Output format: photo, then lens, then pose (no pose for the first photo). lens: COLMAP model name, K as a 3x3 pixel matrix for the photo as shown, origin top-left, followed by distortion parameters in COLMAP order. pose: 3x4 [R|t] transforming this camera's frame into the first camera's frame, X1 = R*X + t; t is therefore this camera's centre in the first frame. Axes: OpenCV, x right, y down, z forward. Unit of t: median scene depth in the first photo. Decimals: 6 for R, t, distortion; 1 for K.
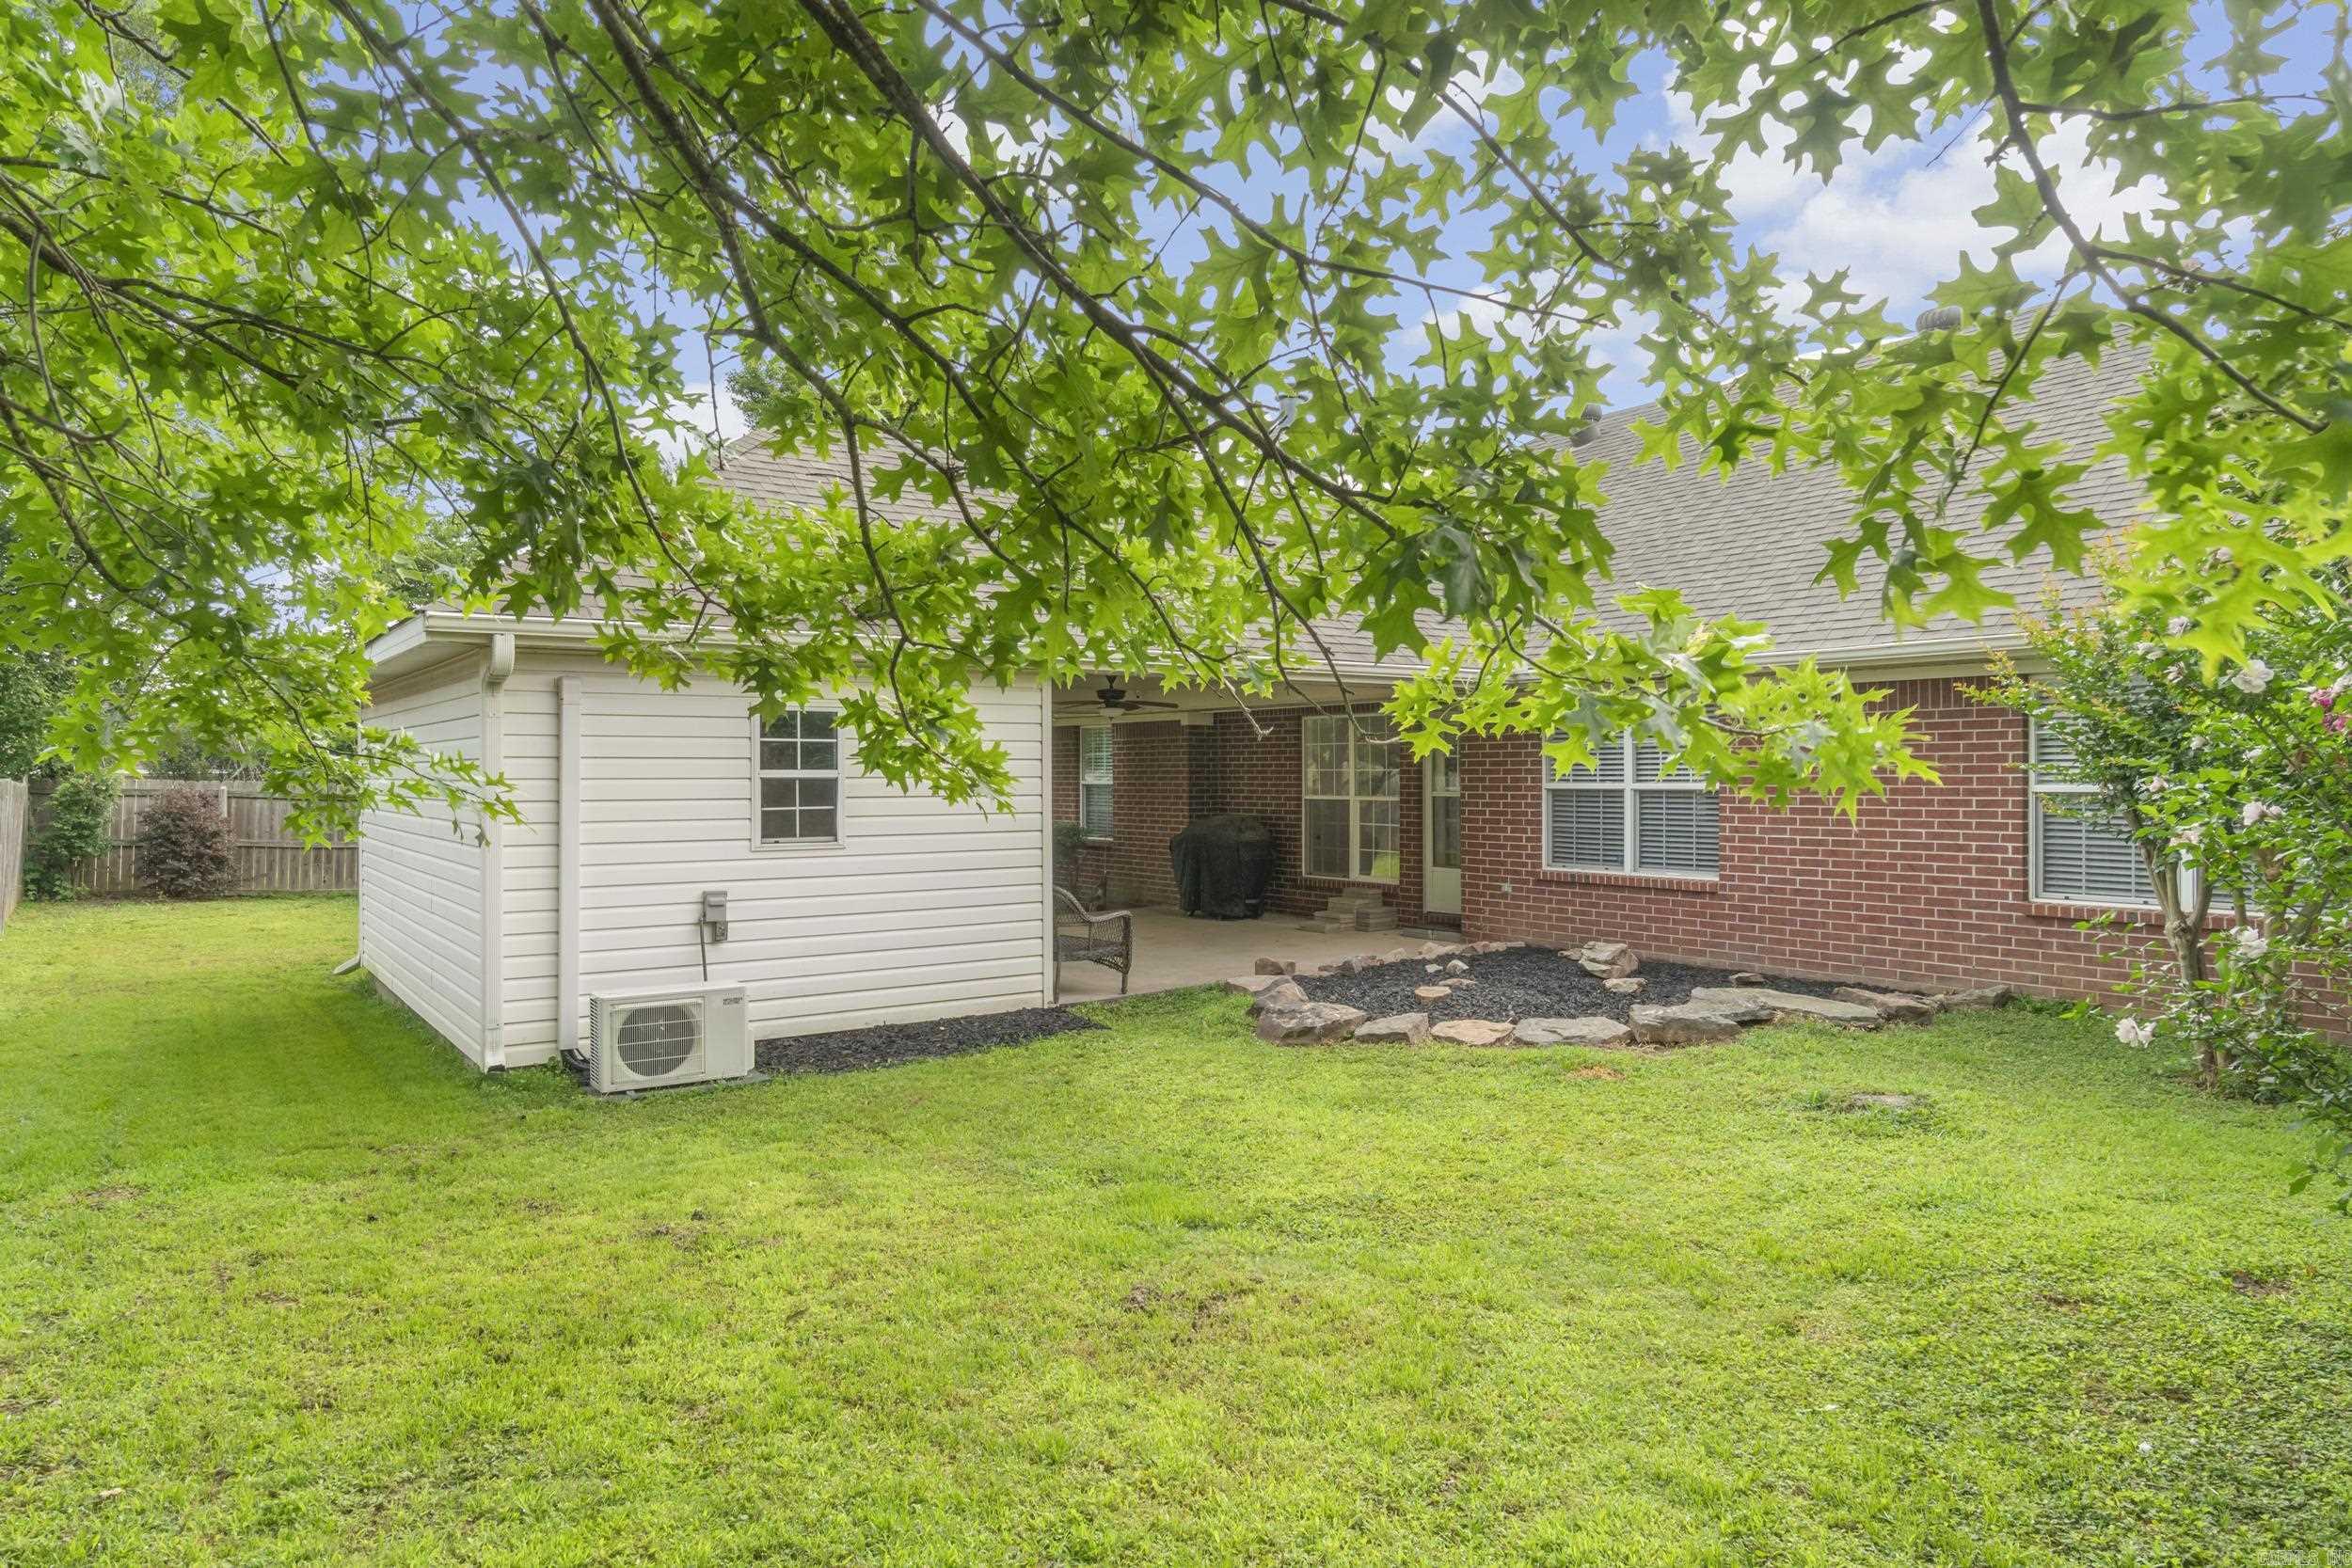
lens RADIAL K [[1457.0, 0, 1167.7], [0, 1457.0, 762.2], [0, 0, 1]] dist [0.000491, -0.000171]
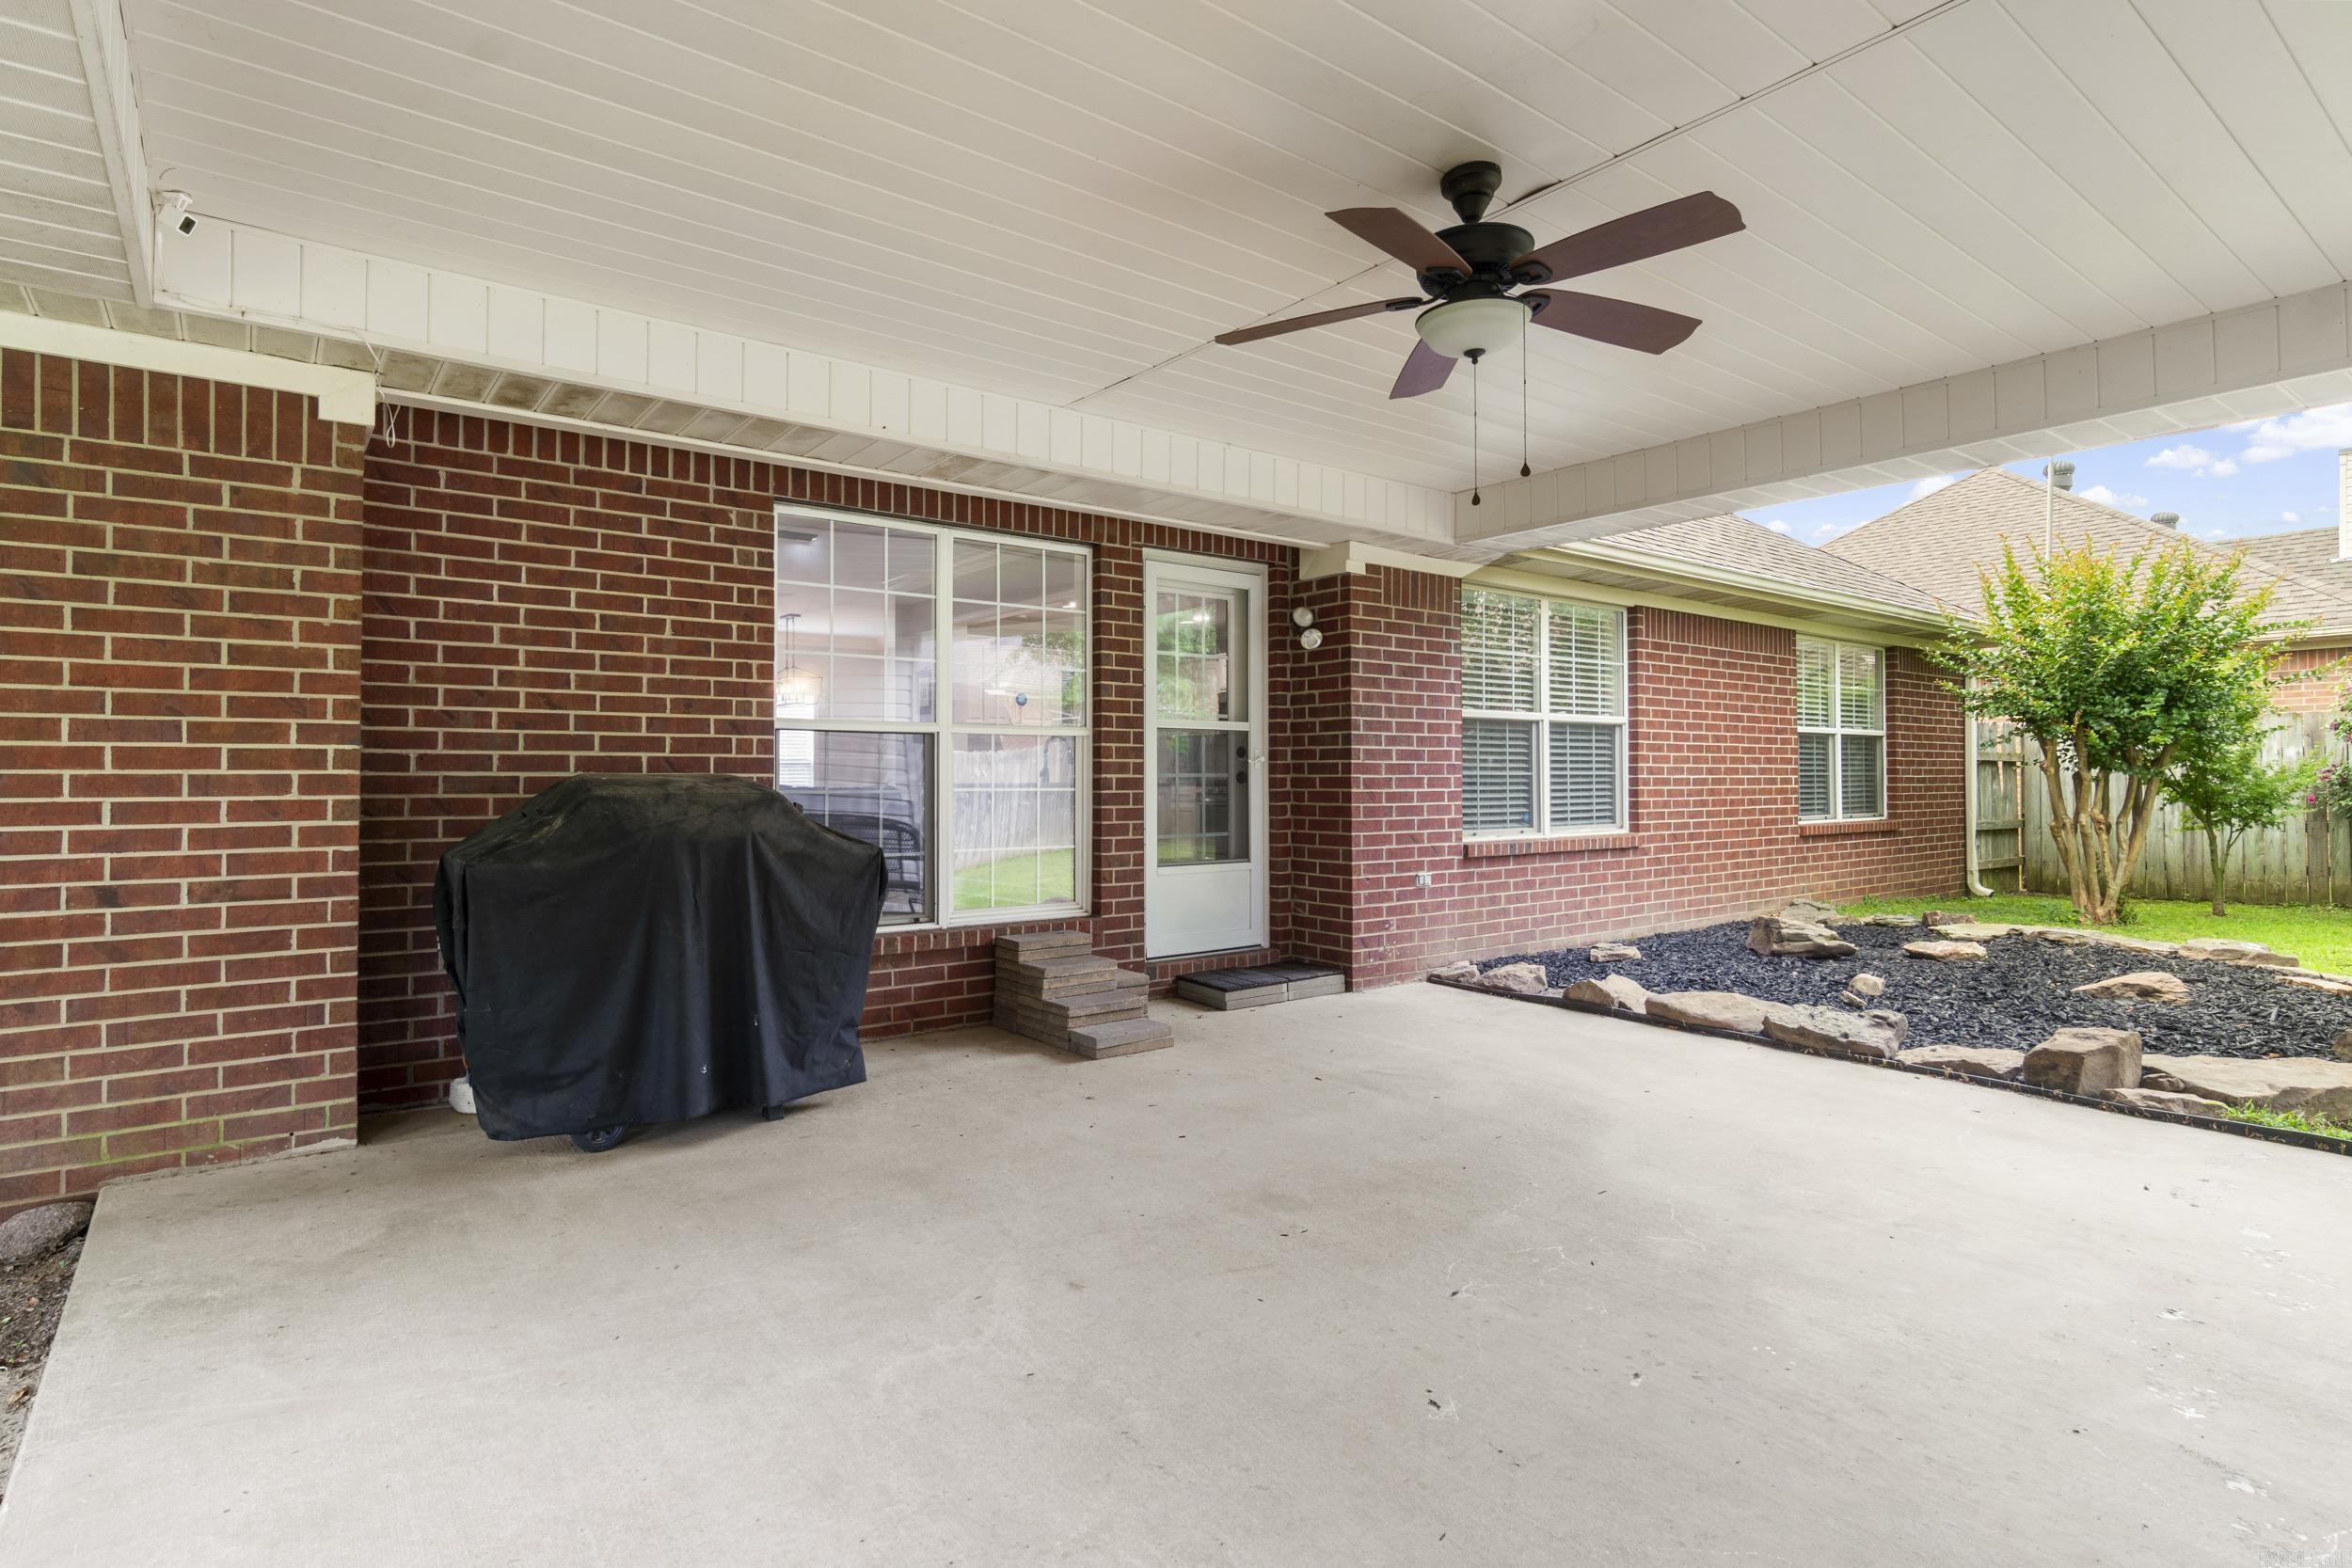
lens RADIAL K [[1204.9, 0, 1176.0], [0, 1204.9, 784.0], [0, 0, 1]] dist [-0.001043, 0.000293]
pose [[-0.047476, 0.004020, 0.998864, -0.284102], [-0.001835, 0.999990, -0.004111, 0.053631], [-0.998871, -0.002028, -0.047469, 1.222861]]
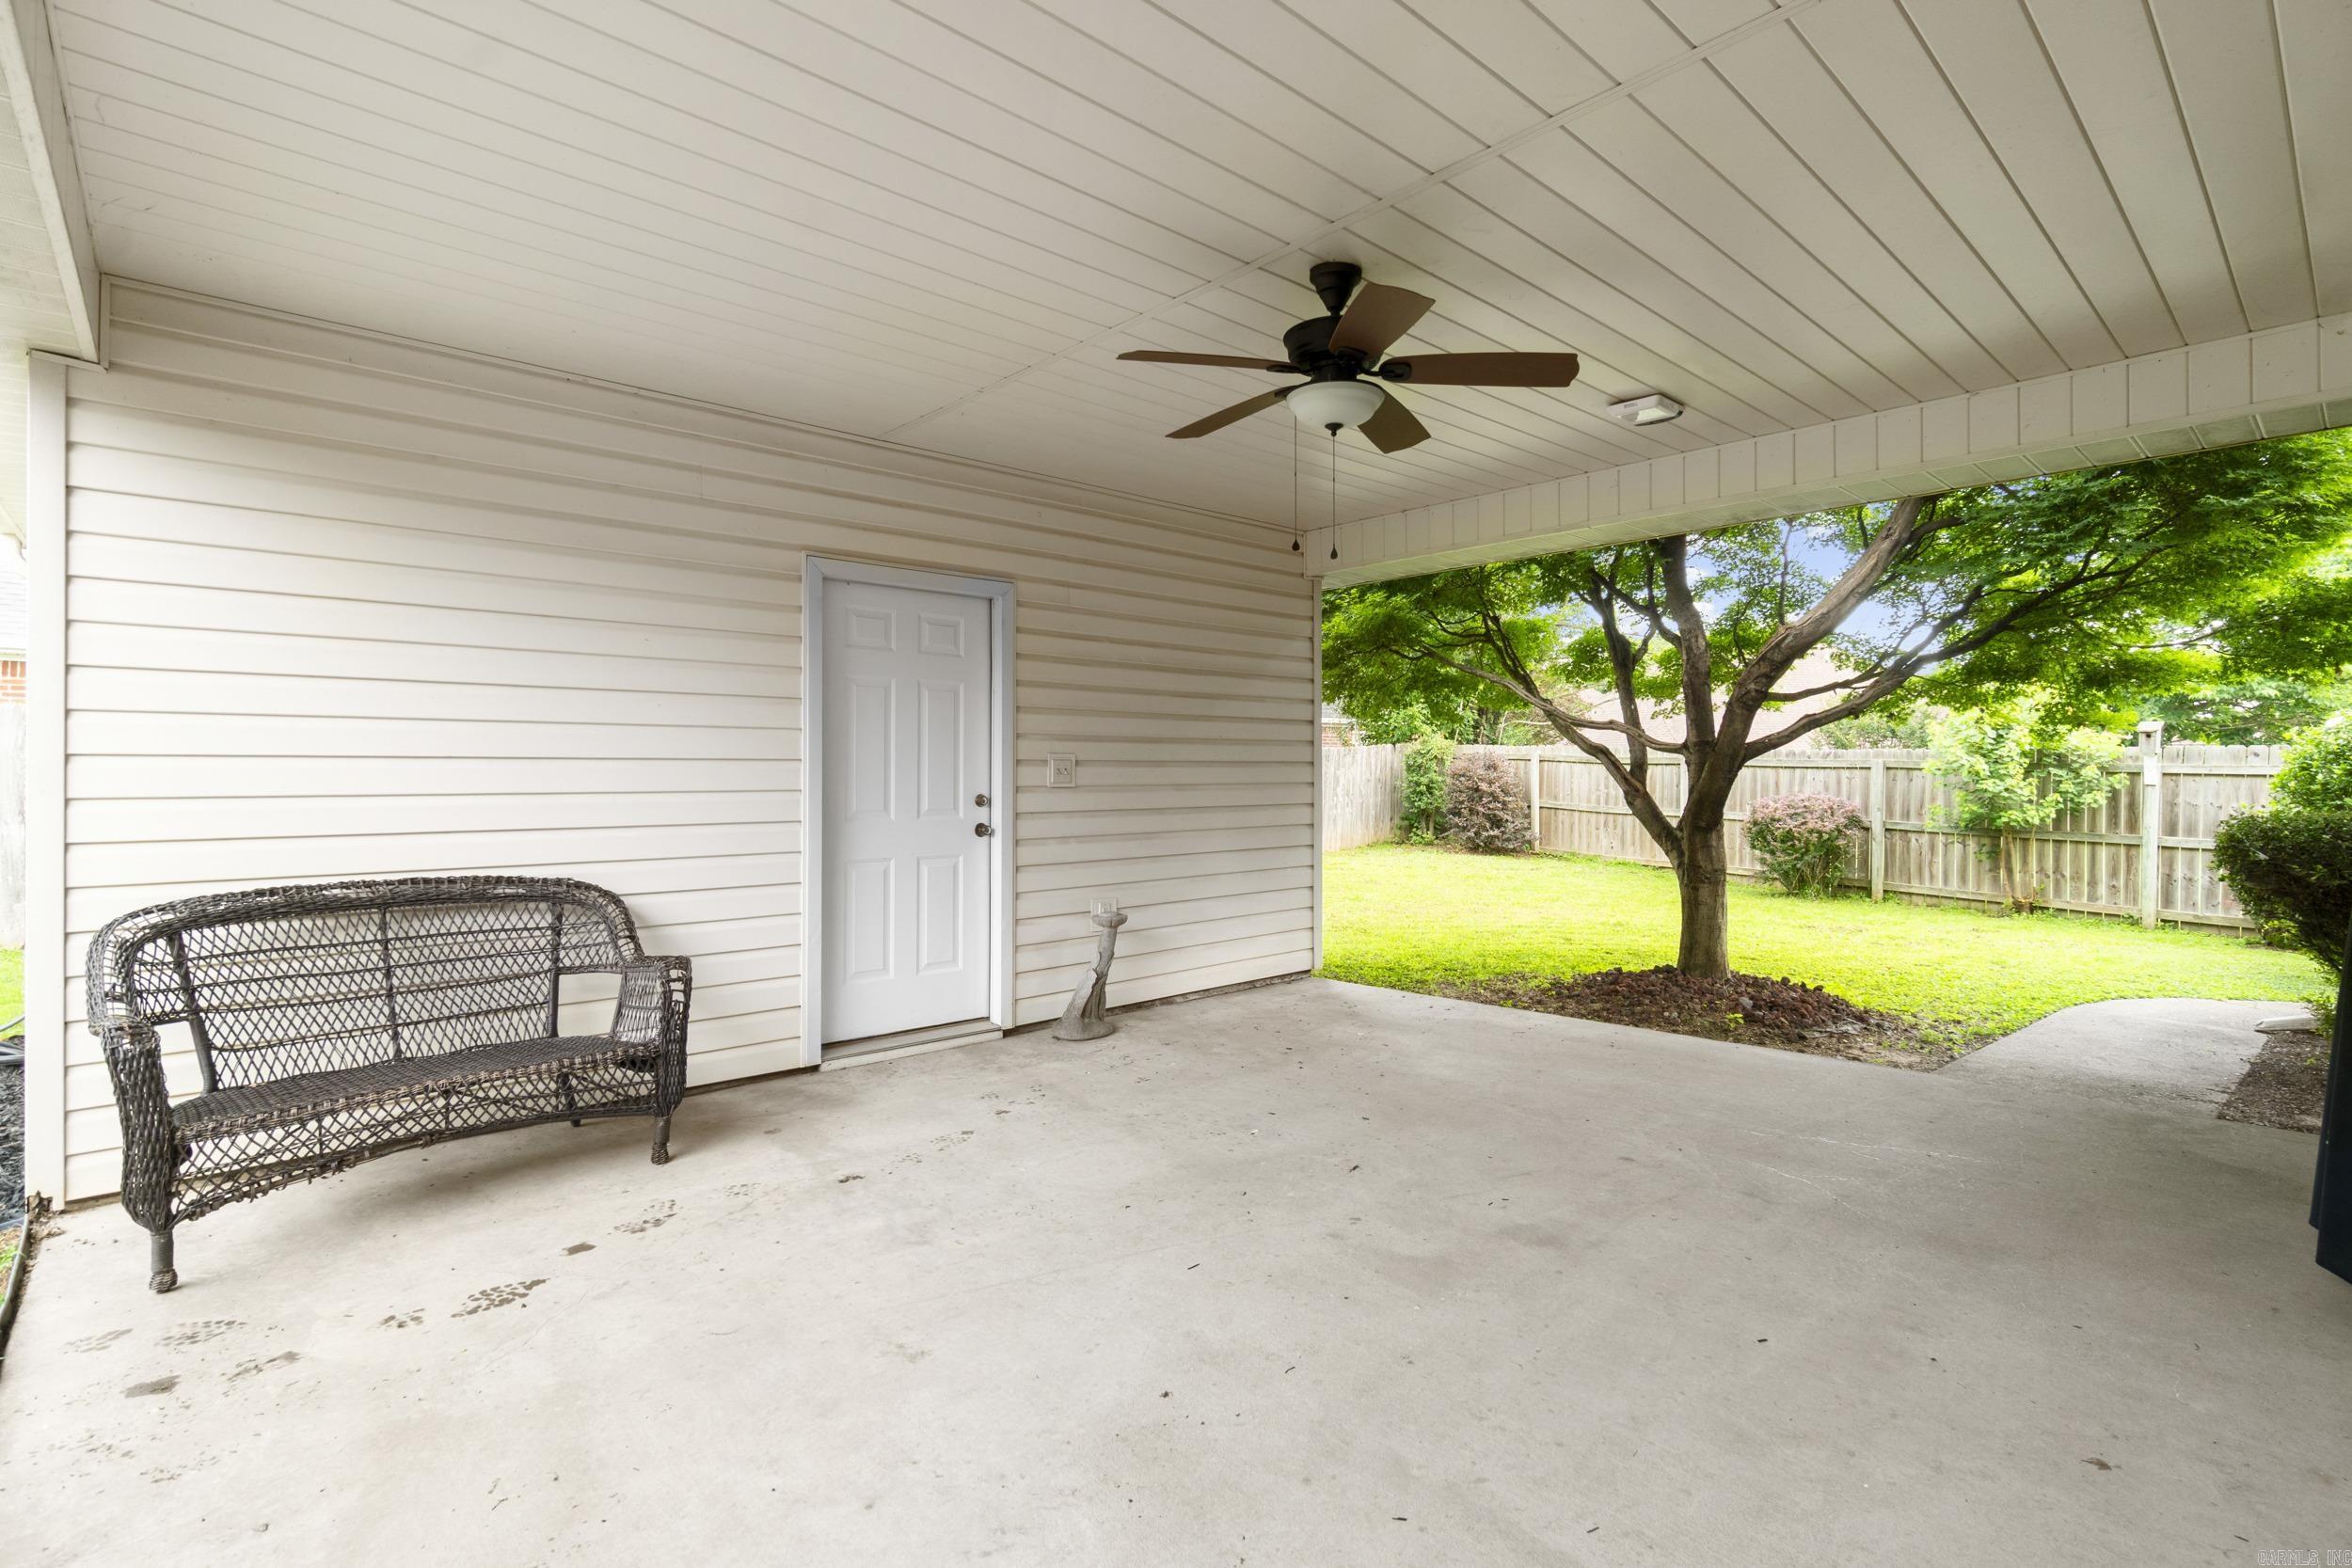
lens RADIAL K [[1100.6, 0, 1187.0], [0, 1100.6, 762.9], [0, 0, 1]] dist [0.000721, 0.000254]
pose [[0.126296, -0.000381, -0.991992, 0.198736], [0.007191, 0.999974, 0.000531, 0.043617], [0.991966, -0.007201, 0.126296, 1.086209]]
